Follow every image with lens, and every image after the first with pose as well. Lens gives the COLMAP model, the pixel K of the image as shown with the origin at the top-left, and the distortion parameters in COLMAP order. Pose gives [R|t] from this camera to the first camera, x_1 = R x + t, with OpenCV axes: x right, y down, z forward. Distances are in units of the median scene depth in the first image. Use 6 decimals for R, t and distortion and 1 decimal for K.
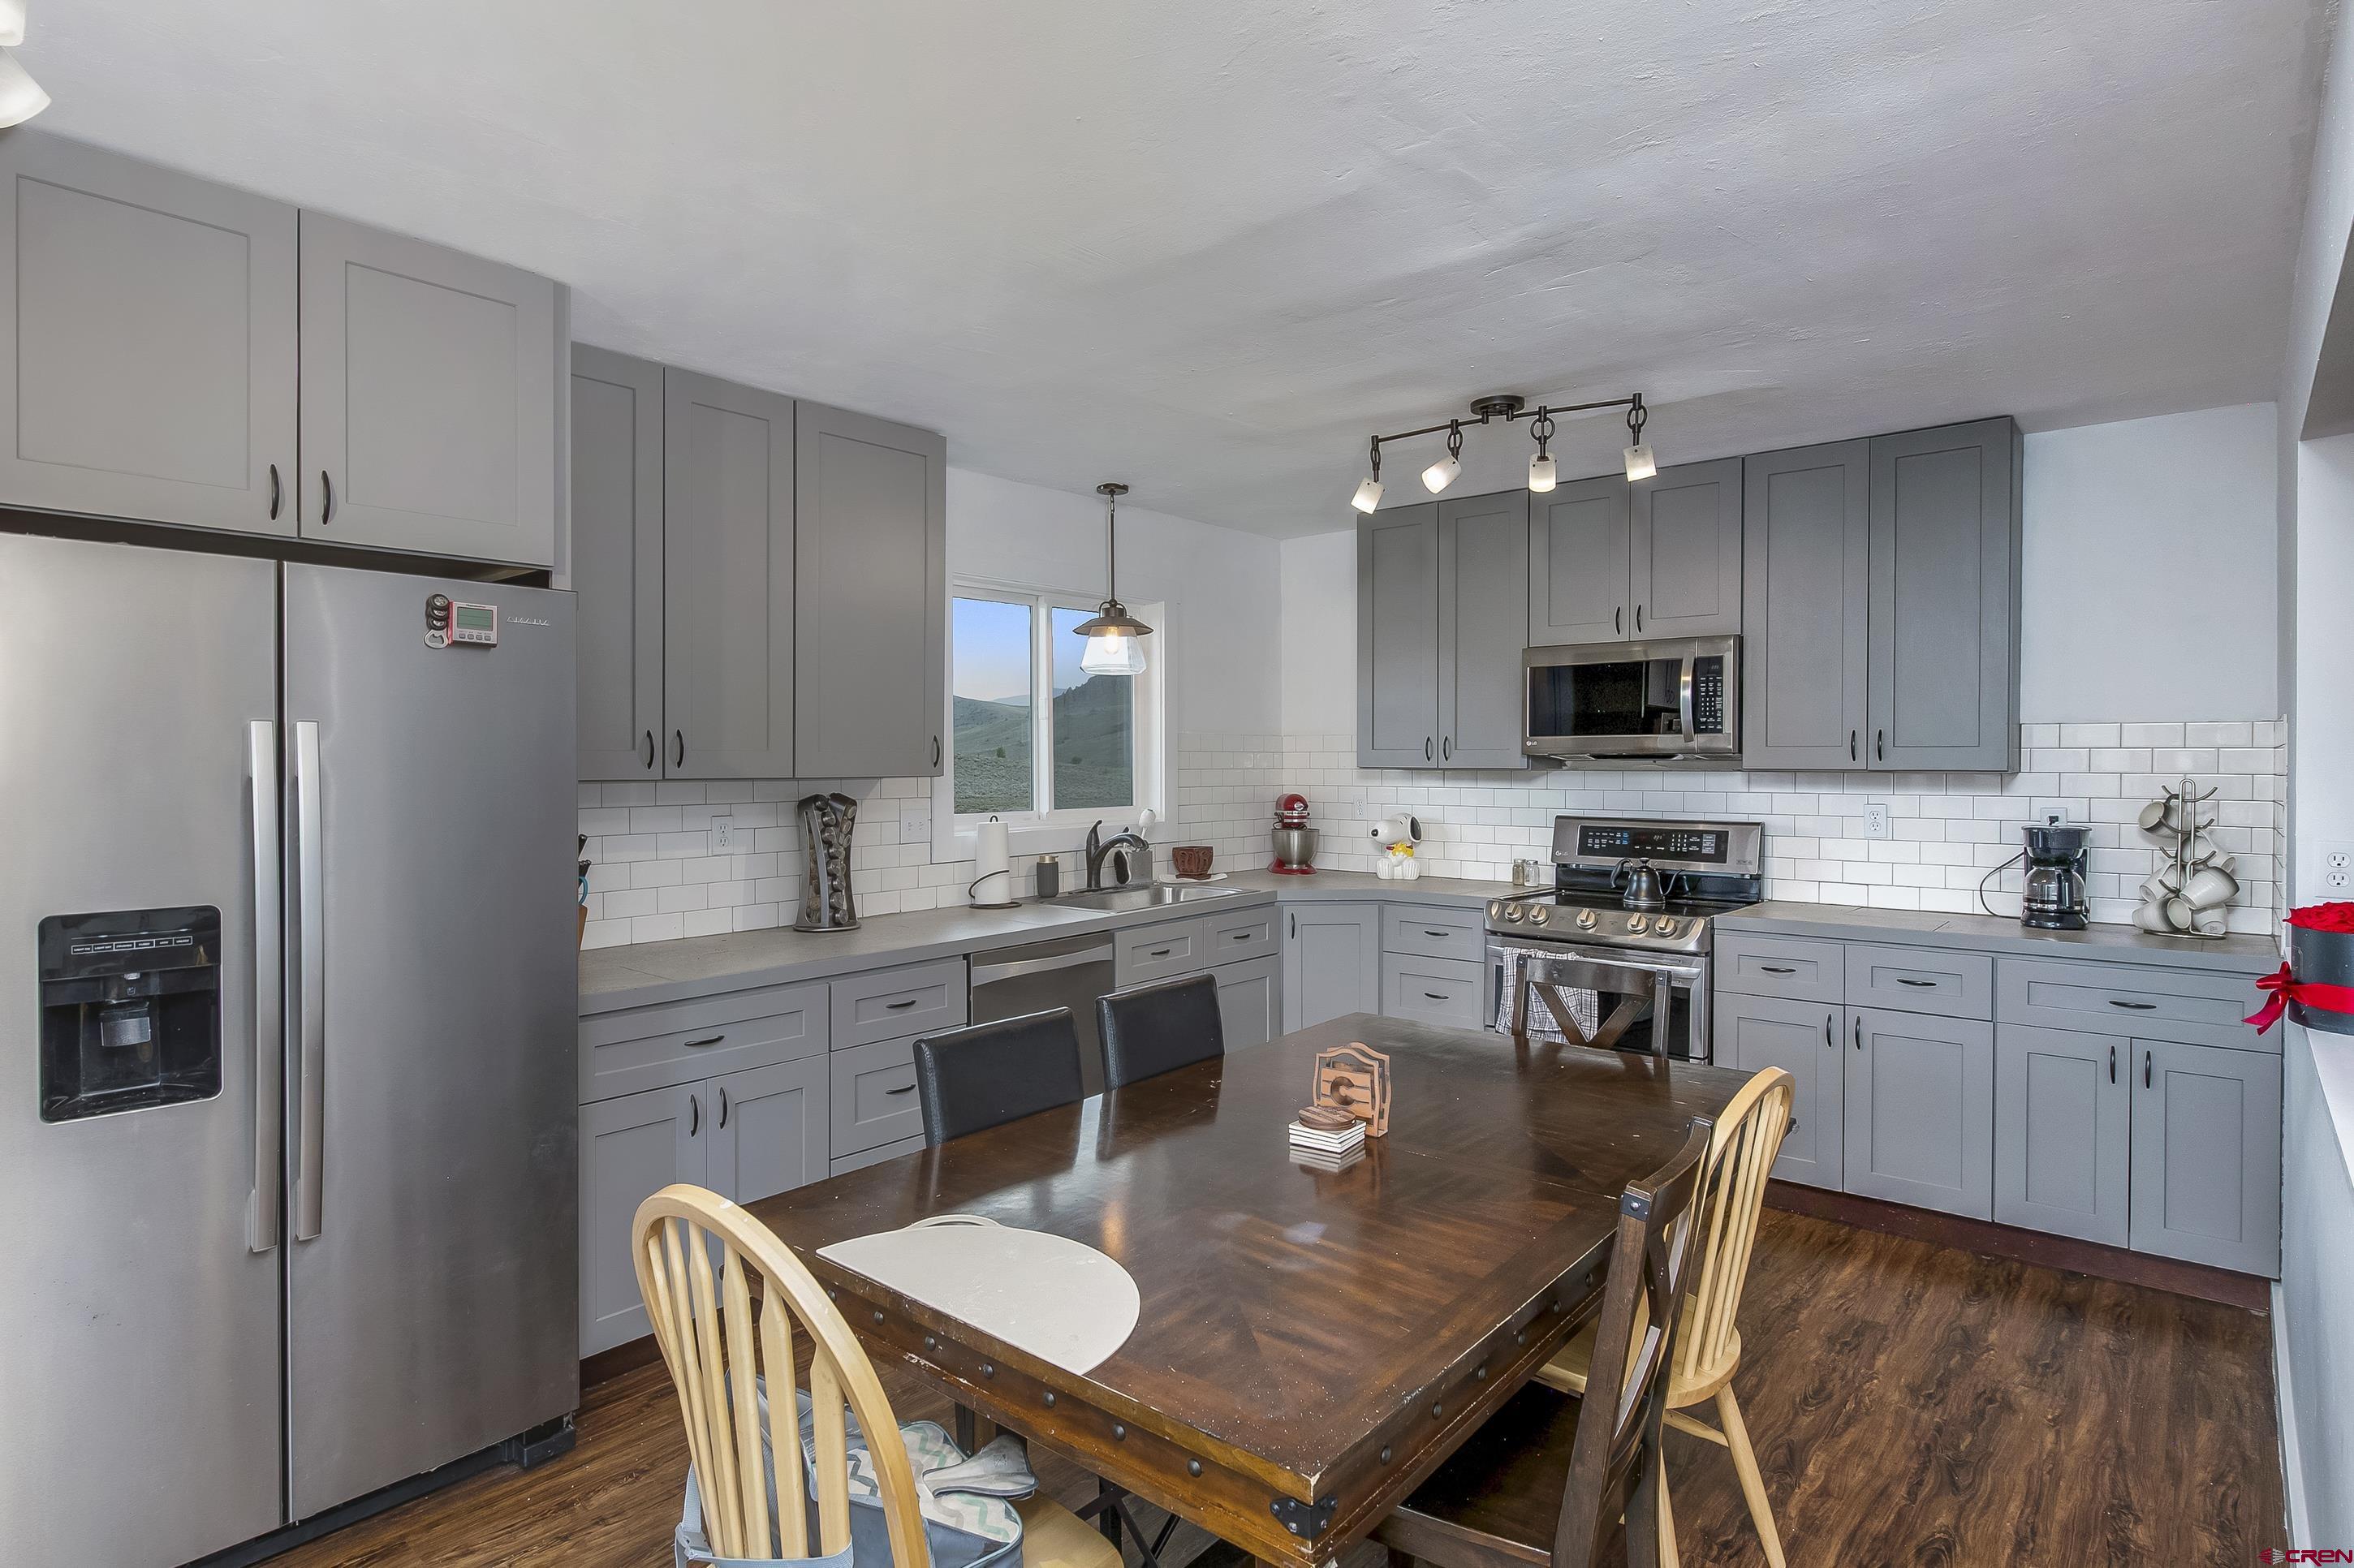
lens RADIAL K [[1241.5, 0, 1154.1], [0, 1241.5, 766.3], [0, 0, 1]] dist [0.040424, -0.000020]
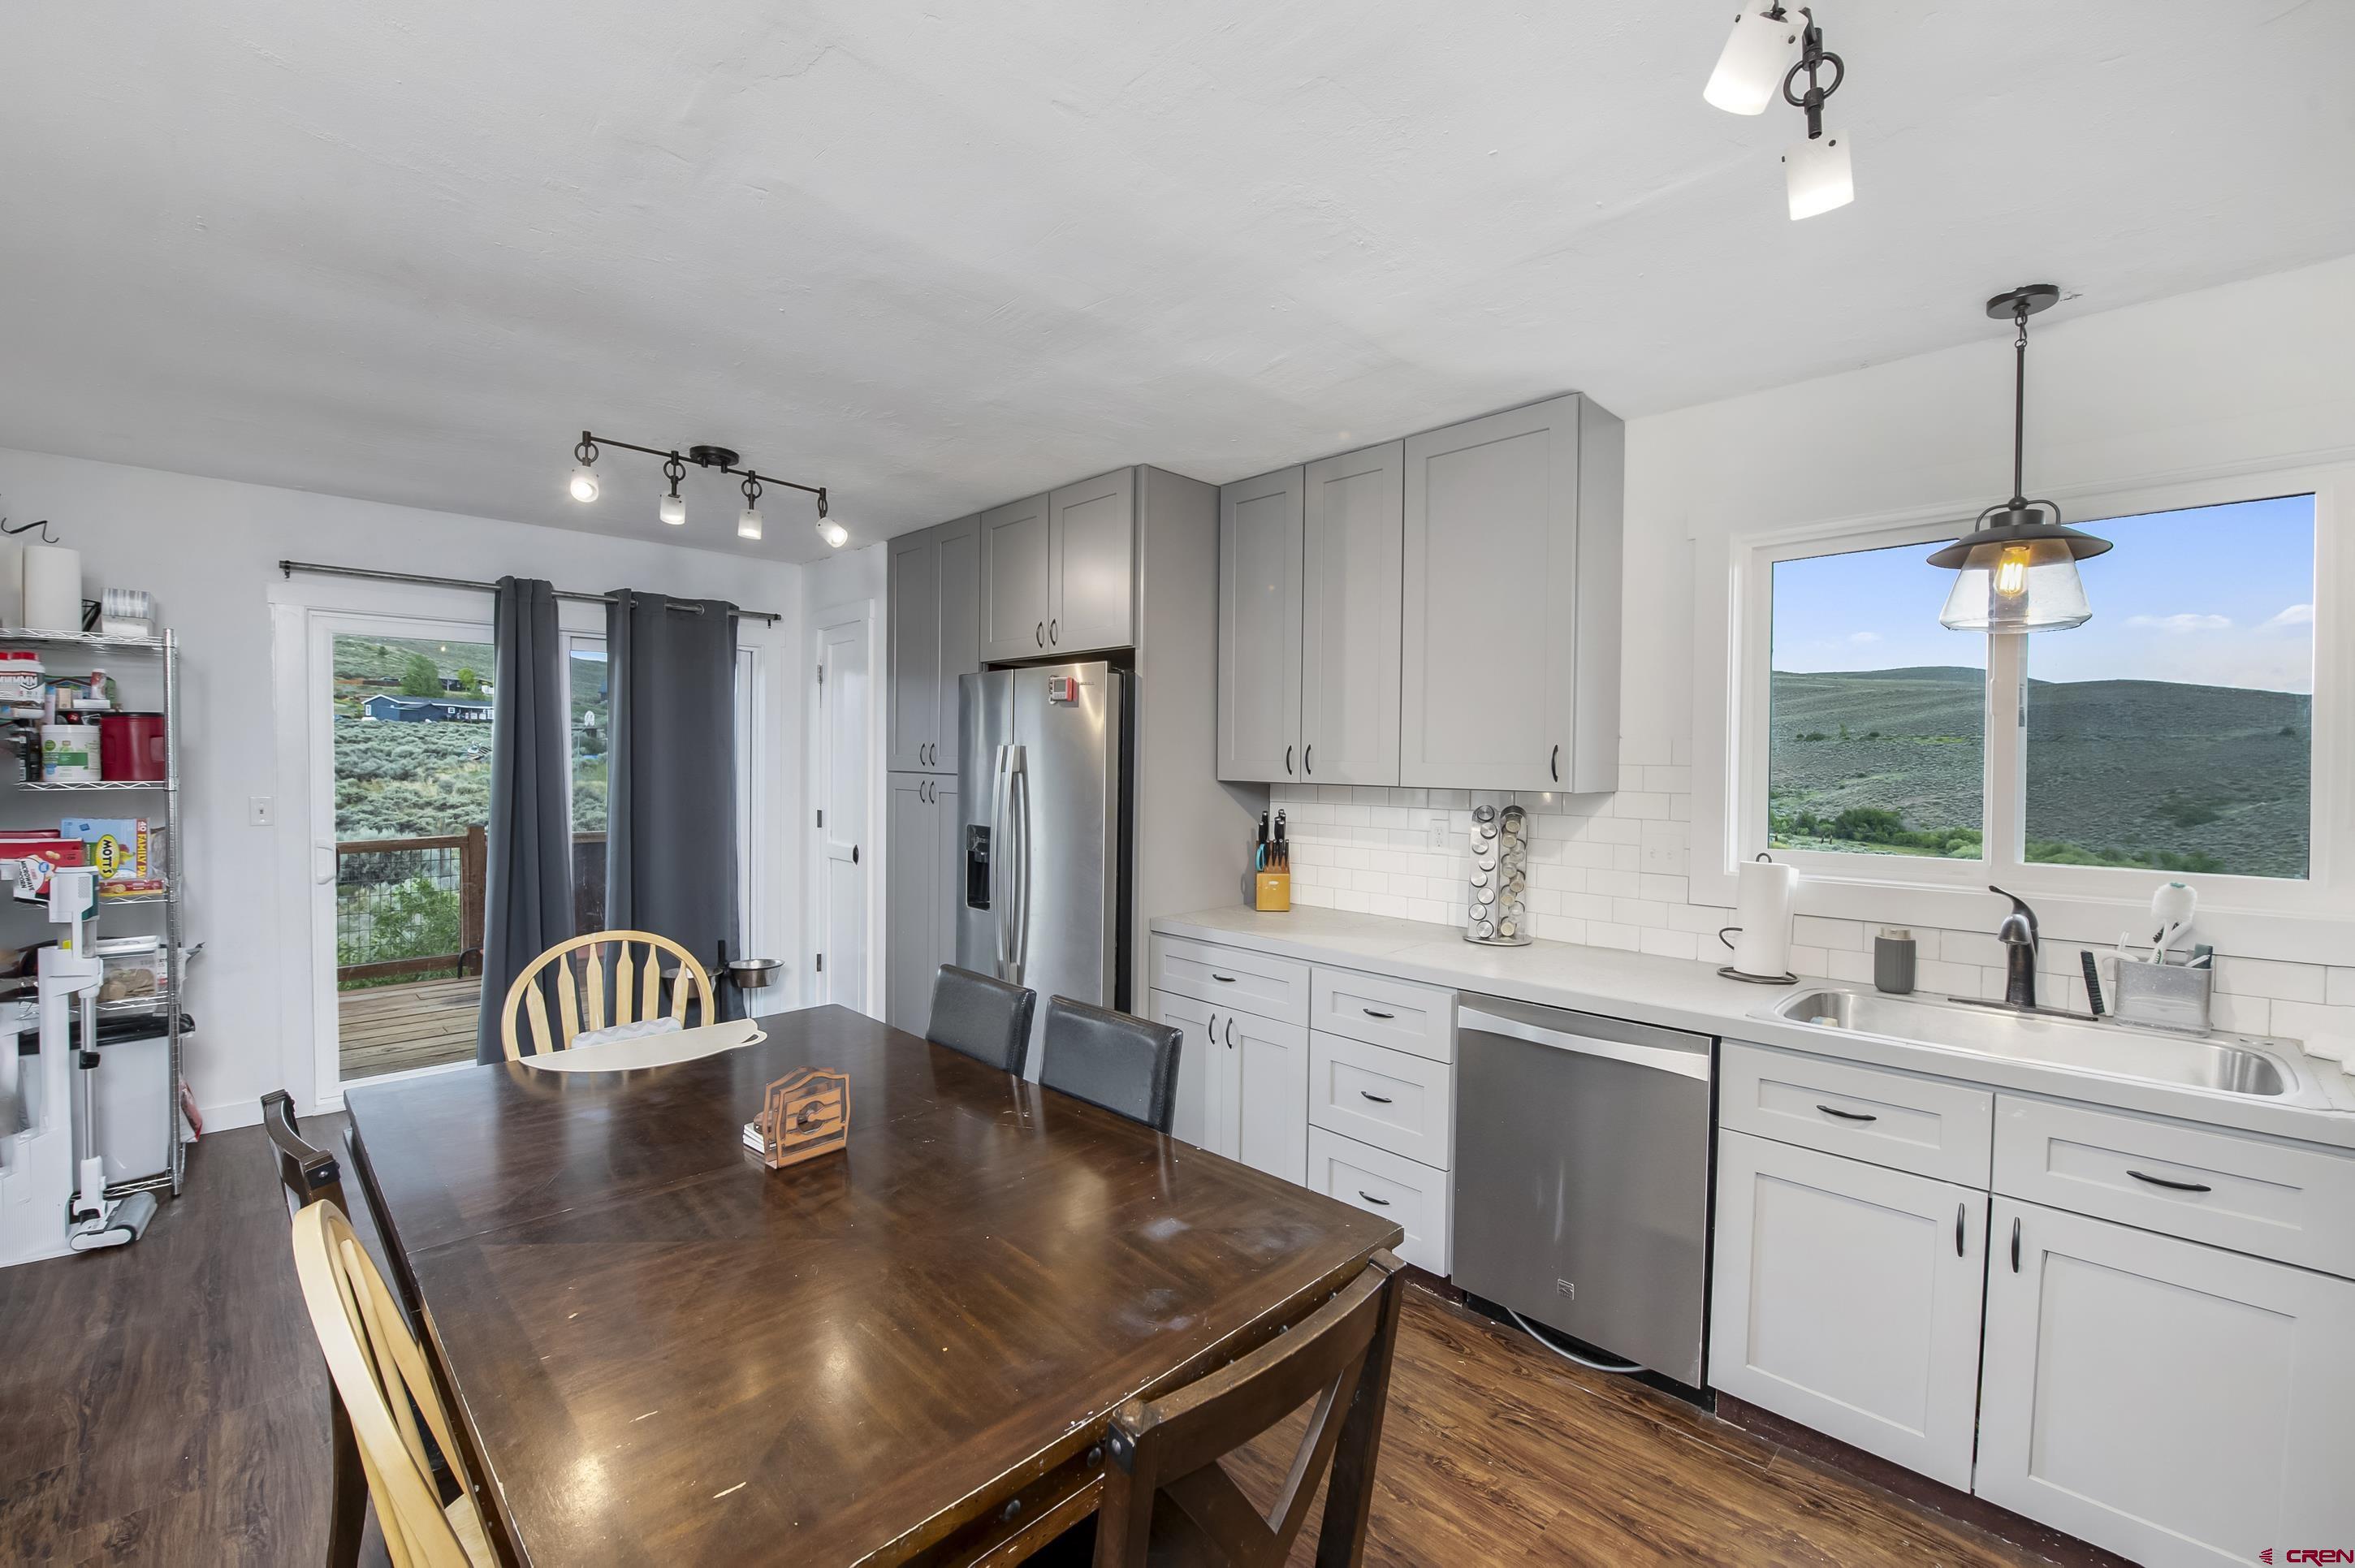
lens RADIAL K [[948.1, 0, 1177.5], [0, 948.1, 784.0], [0, 0, 1]] dist [-0.012647, -0.000186]
pose [[-0.070187, 0.027759, -0.997148, 0.426904], [-0.015113, 0.999468, 0.028887, -0.011588], [0.997419, 0.017098, -0.069730, 0.663513]]
